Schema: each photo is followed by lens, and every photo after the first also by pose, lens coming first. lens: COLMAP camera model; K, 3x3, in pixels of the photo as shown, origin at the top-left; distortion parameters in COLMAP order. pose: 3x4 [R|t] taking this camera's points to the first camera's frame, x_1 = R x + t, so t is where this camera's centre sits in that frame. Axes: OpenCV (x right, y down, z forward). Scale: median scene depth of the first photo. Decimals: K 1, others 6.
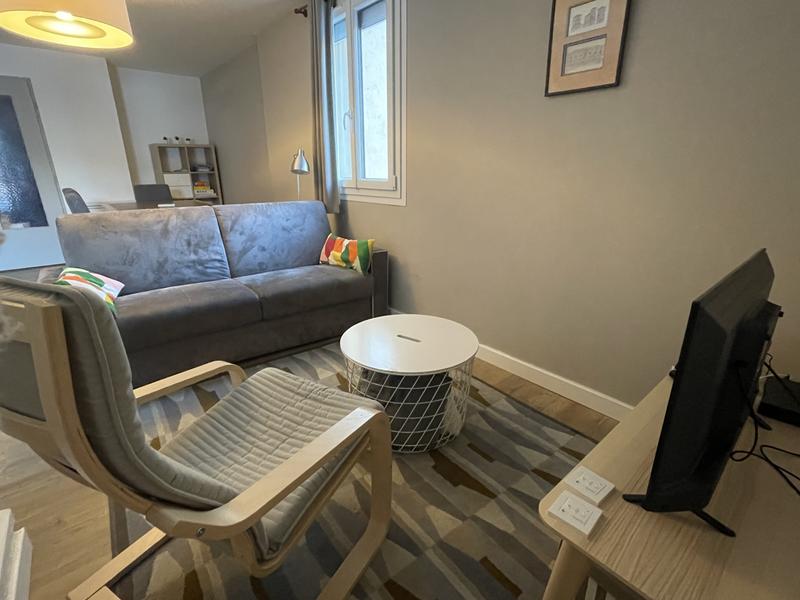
lens RADIAL K [[373.6, 0, 400.0], [0, 373.6, 300.0], [0, 0, 1]] dist [0.000614, 0.000167]
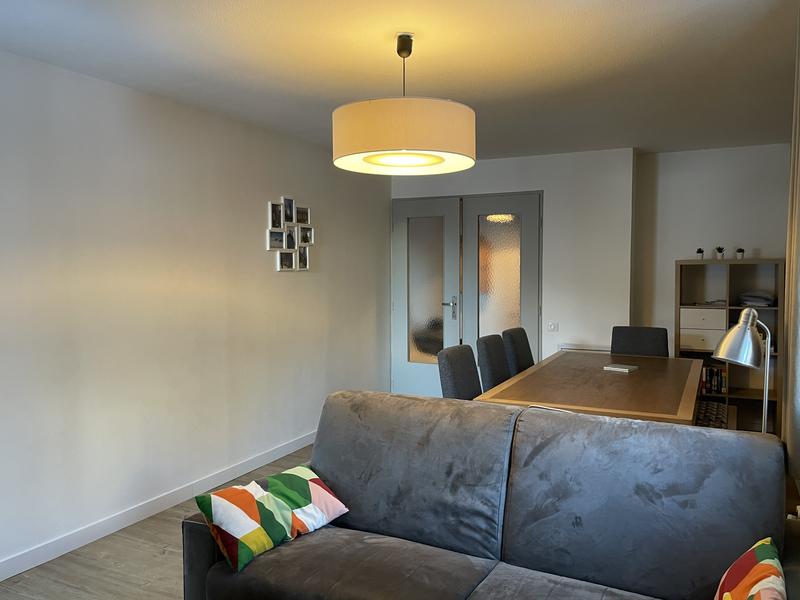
lens RADIAL K [[651.1, 0, 400.0], [0, 651.1, 300.0], [0, 0, 1]] dist [0.009223, 0.002569]
pose [[0.440620, 0.049729, -0.896315, 0.238247], [-0.311252, 0.944990, -0.100579, -0.251834], [0.842007, 0.323297, 0.431860, 0.409357]]
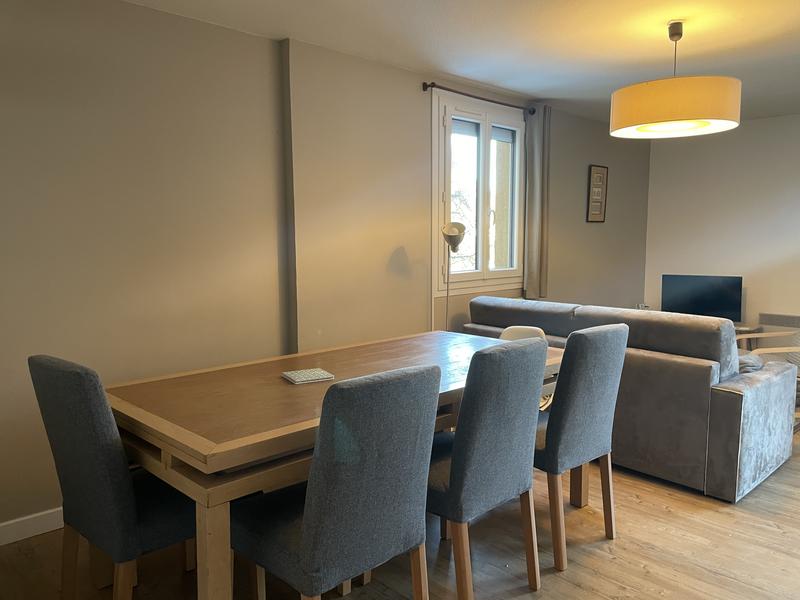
lens RADIAL K [[614.9, 0, 400.0], [0, 614.9, 300.0], [0, 0, 1]] dist [-0.003058, -0.002391]
pose [[-0.105593, -0.108305, 0.988494, -1.885638], [0.343683, 0.928819, 0.138480, -0.608075], [-0.933130, 0.354351, -0.060855, 1.484908]]
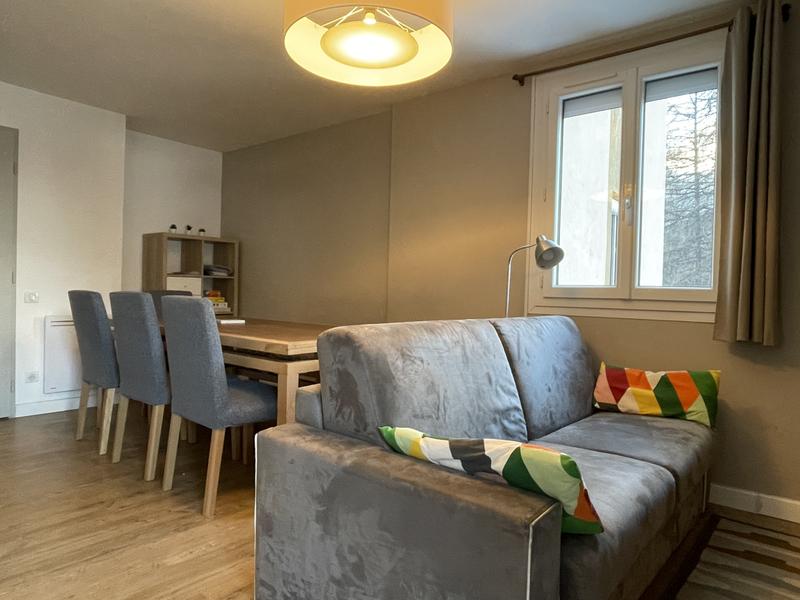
lens RADIAL K [[506.5, 0, 400.0], [0, 506.5, 300.0], [0, 0, 1]] dist [0.002413, 0.001874]
pose [[0.976207, 0.013427, 0.216426, -0.812033], [0.053613, 0.952149, -0.300895, -0.037754], [-0.210110, 0.305339, 0.928774, 0.245517]]
